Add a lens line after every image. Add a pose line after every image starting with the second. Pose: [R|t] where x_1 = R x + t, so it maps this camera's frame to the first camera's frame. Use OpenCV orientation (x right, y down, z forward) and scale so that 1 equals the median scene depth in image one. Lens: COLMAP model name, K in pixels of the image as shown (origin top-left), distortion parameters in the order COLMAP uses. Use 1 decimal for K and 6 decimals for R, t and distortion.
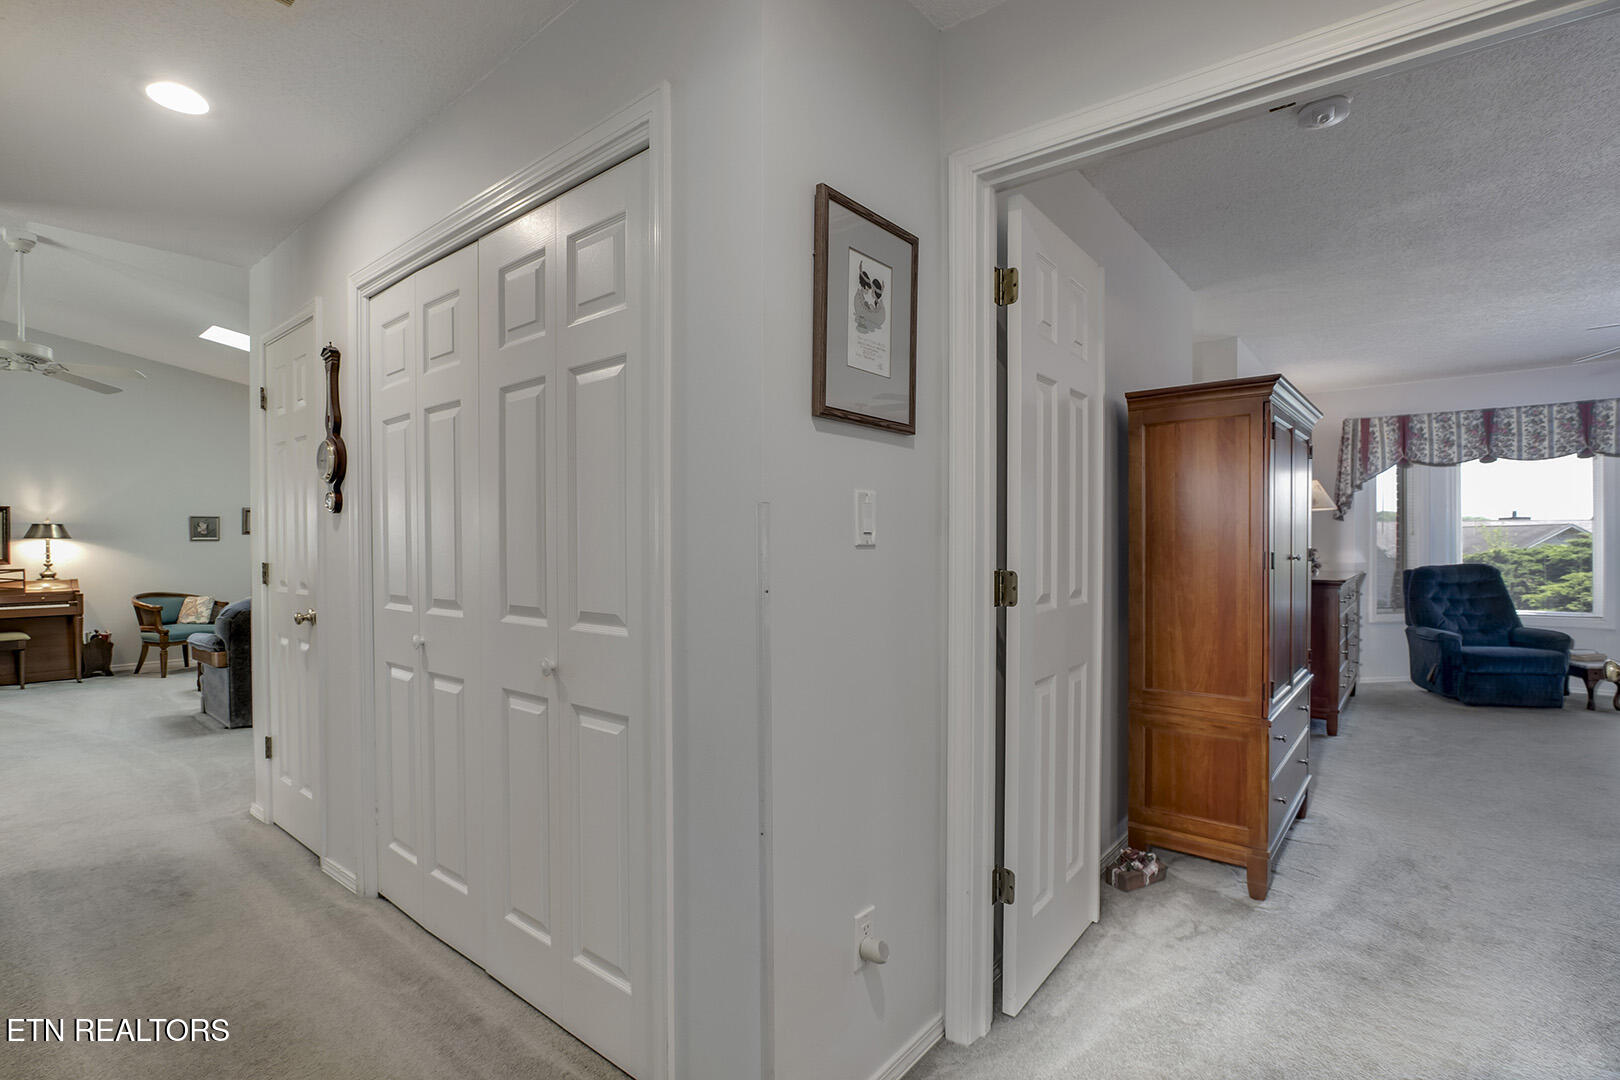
lens RADIAL K [[758.1, 0, 812.3], [0, 758.1, 550.4], [0, 0, 1]] dist [-0.018074, 0.000710]
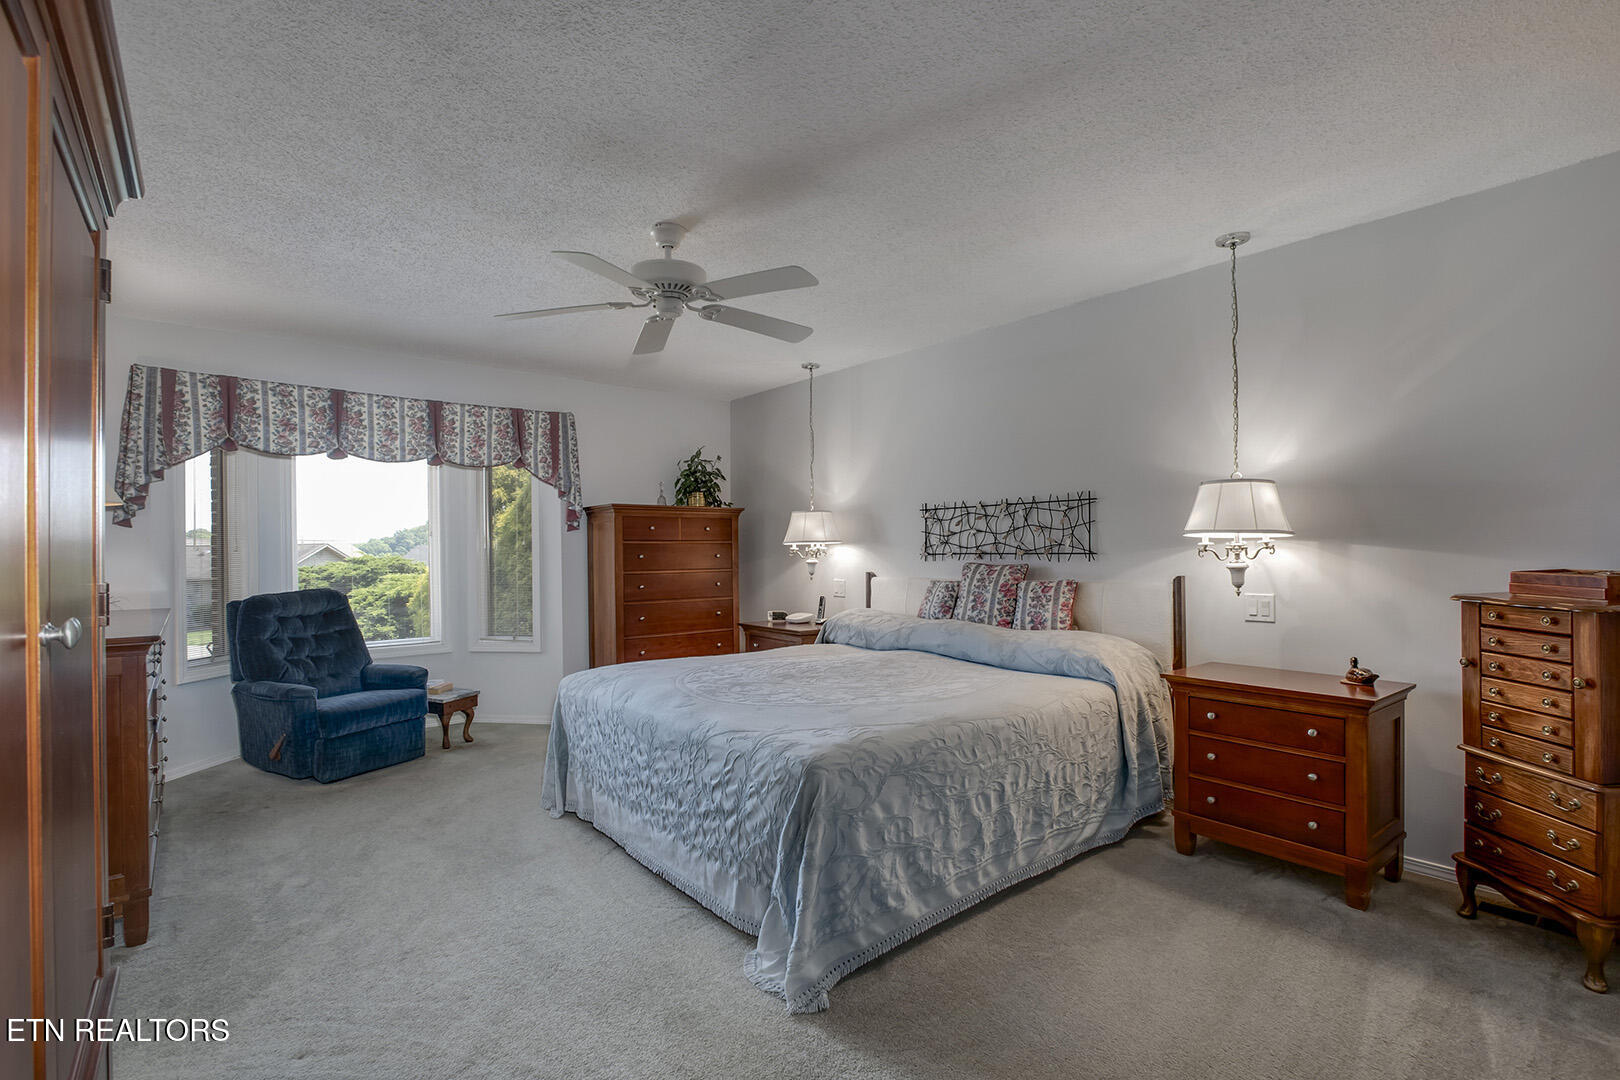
lens RADIAL K [[739.8, 0, 813.9], [0, 739.8, 553.6], [0, 0, 1]] dist [-0.020884, 0.000865]
pose [[0.175750, 0.001709, 0.984433, 0.231696], [0.018595, 0.999814, -0.005055, -0.005247], [-0.984259, 0.019194, 0.175685, 0.365442]]
